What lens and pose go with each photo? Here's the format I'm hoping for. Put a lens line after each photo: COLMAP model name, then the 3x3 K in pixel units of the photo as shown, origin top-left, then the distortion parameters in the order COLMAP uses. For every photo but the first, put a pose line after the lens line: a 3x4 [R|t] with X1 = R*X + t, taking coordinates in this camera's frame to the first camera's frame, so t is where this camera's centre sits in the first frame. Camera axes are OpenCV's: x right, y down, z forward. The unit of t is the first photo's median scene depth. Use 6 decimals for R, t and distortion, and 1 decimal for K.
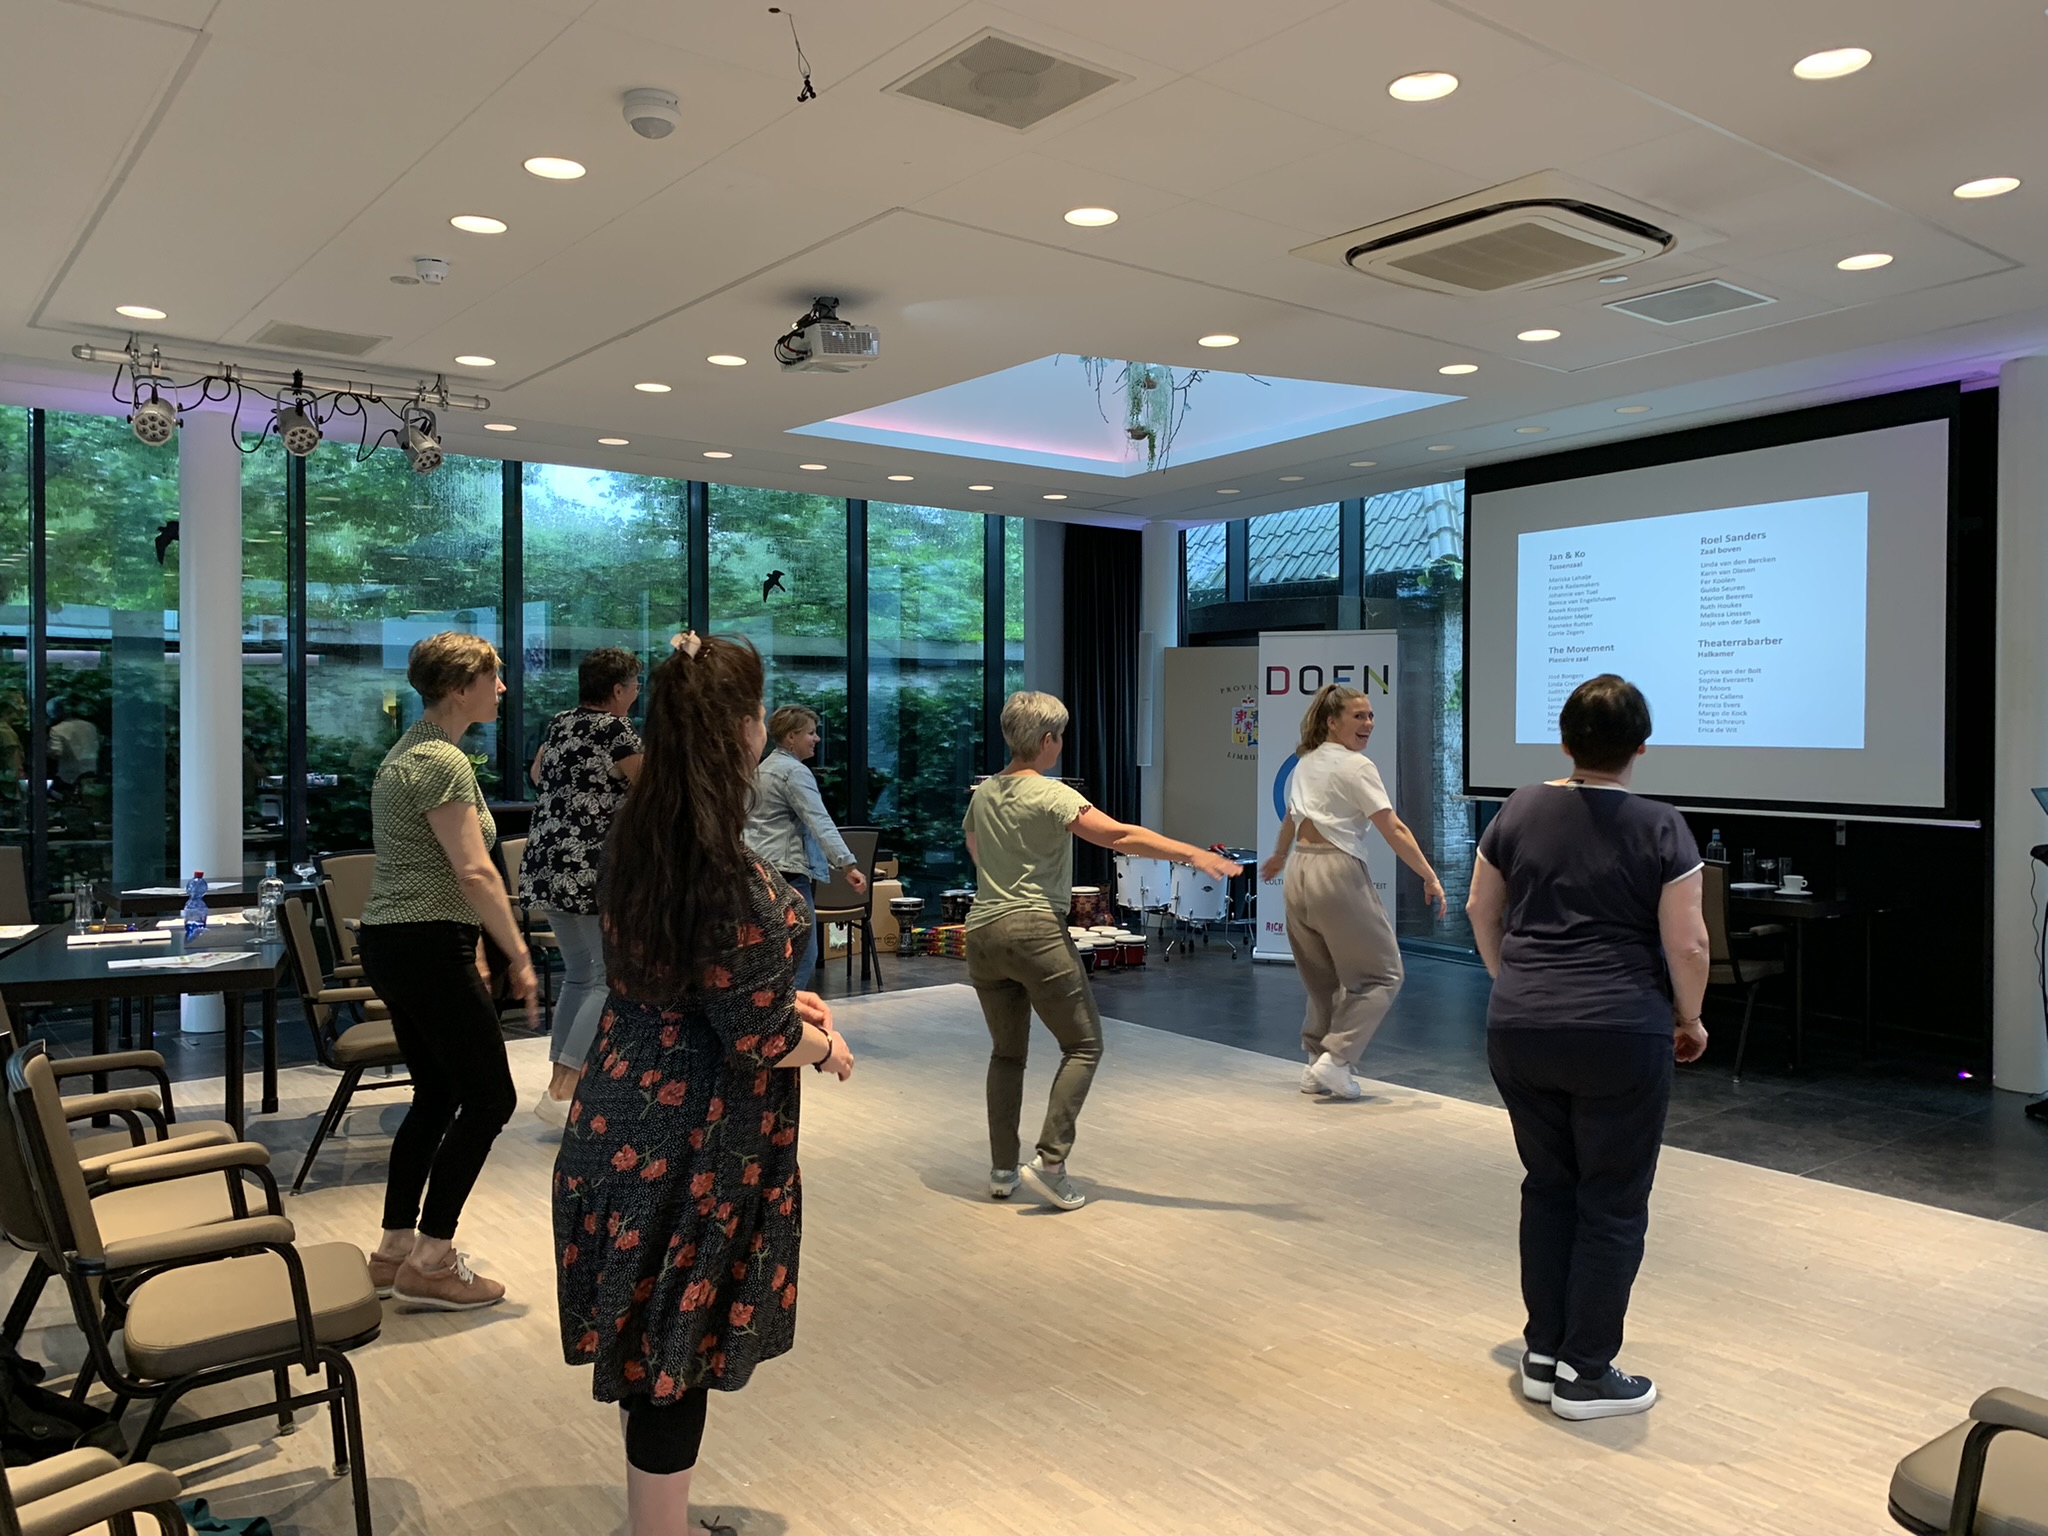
lens RADIAL K [[1557.7, 0, 1037.5], [0, 1557.7, 752.1], [0, 0, 1]] dist [0.016049, -0.003835]
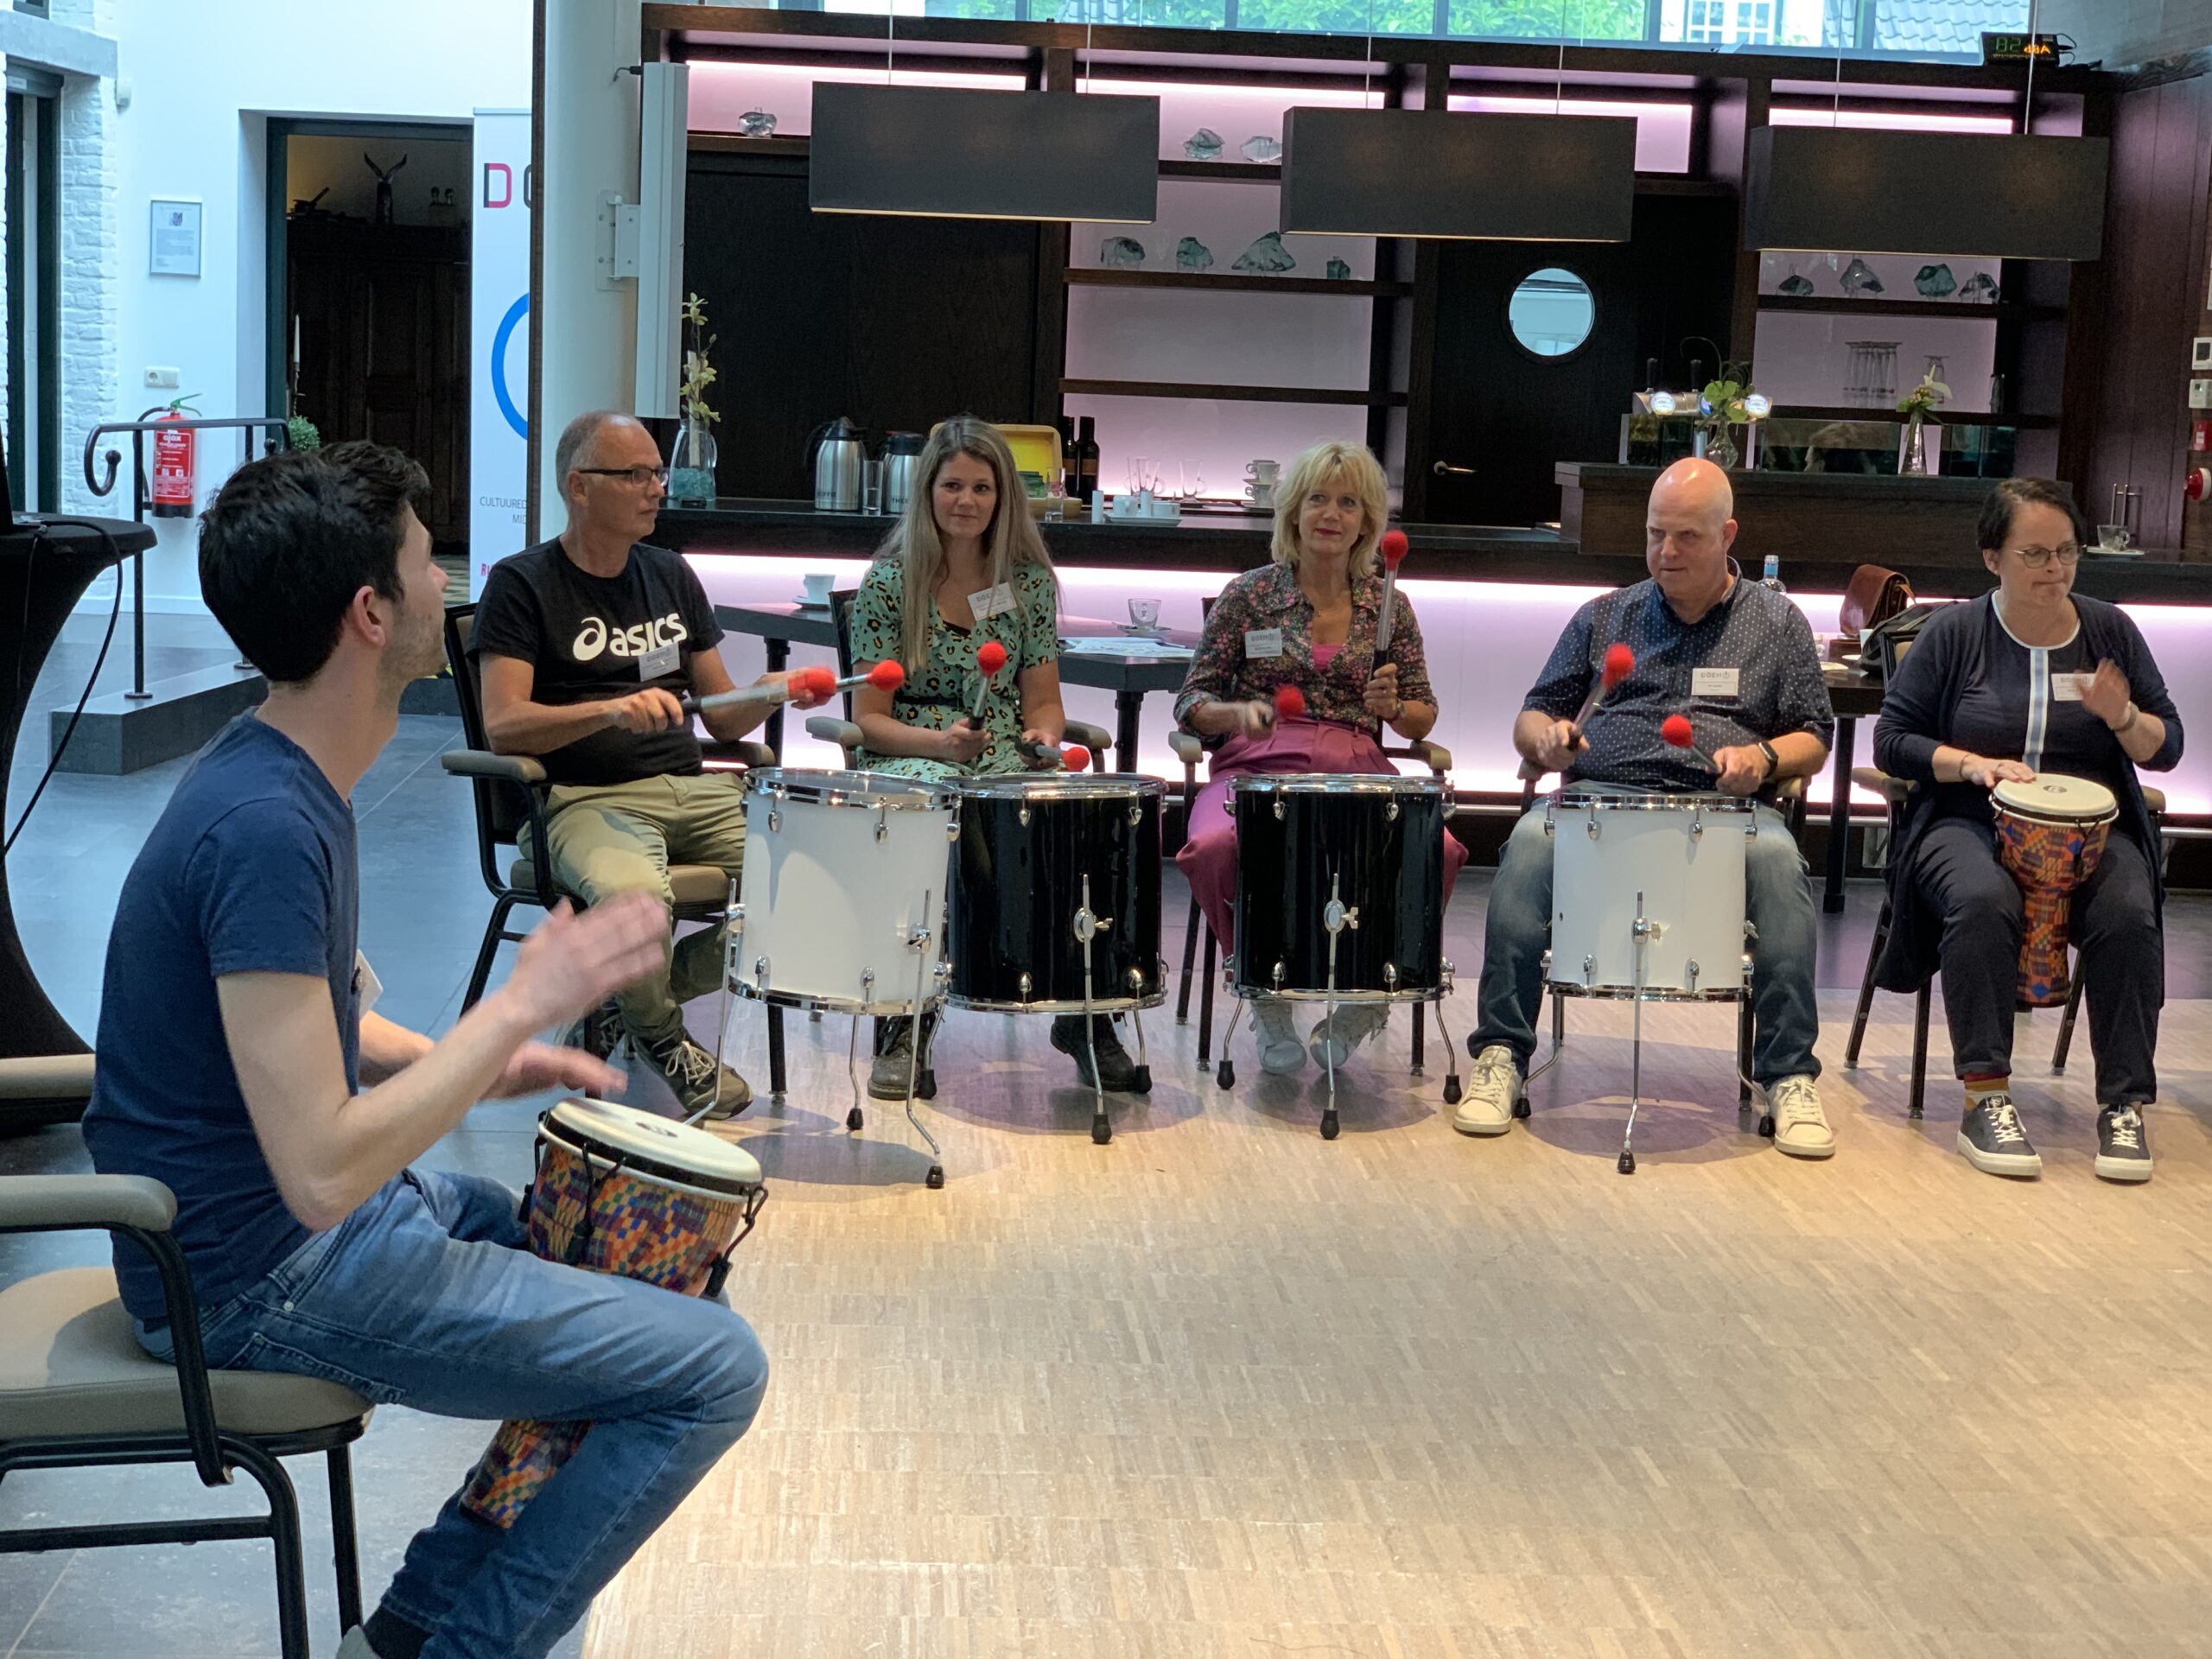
lens RADIAL K [[3317.0, 0, 1106.0], [0, 3317.0, 829.5], [0, 0, 1]] dist [0.005559, 0.023152]
pose [[-0.823323, -0.111773, 0.556458, -0.142892], [-0.031572, 0.987918, 0.151725, -0.007408], [-0.566694, 0.107350, -0.816905, 1.386911]]
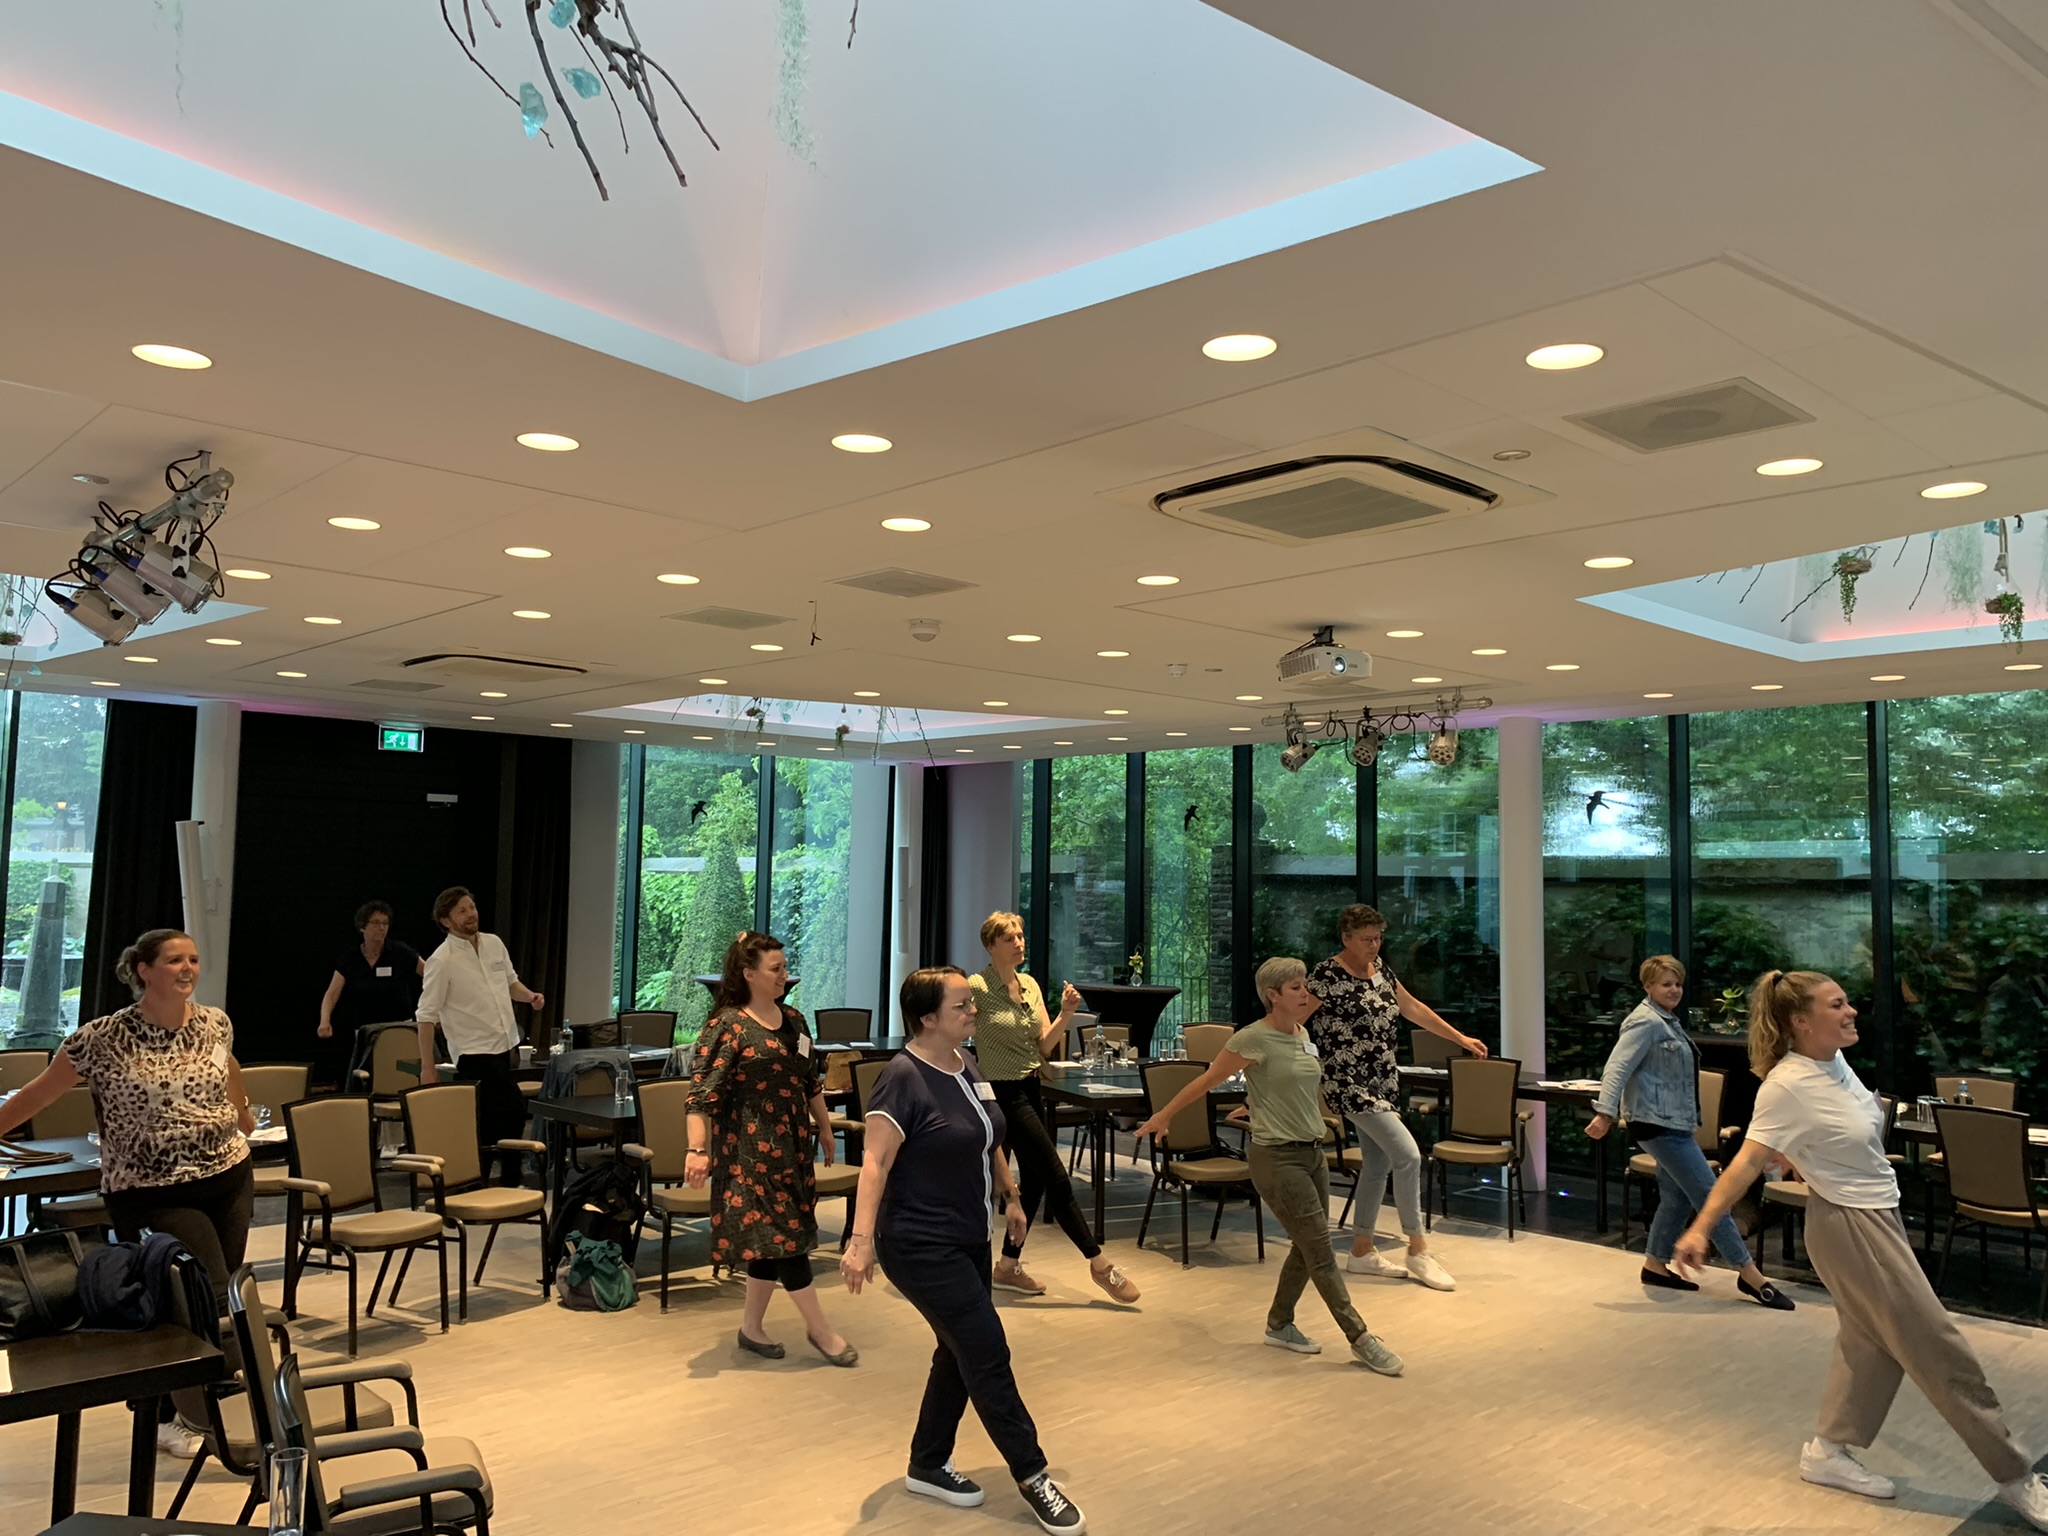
lens RADIAL K [[1559.4, 0, 1035.8], [0, 1559.4, 745.7], [0, 0, 1]] dist [0.013910, -0.001304]
pose [[0.091285, -0.093274, -0.991447, 0.885185], [-0.035068, 0.994685, -0.096808, -0.056727], [0.995207, 0.043606, 0.087529, 0.551301]]
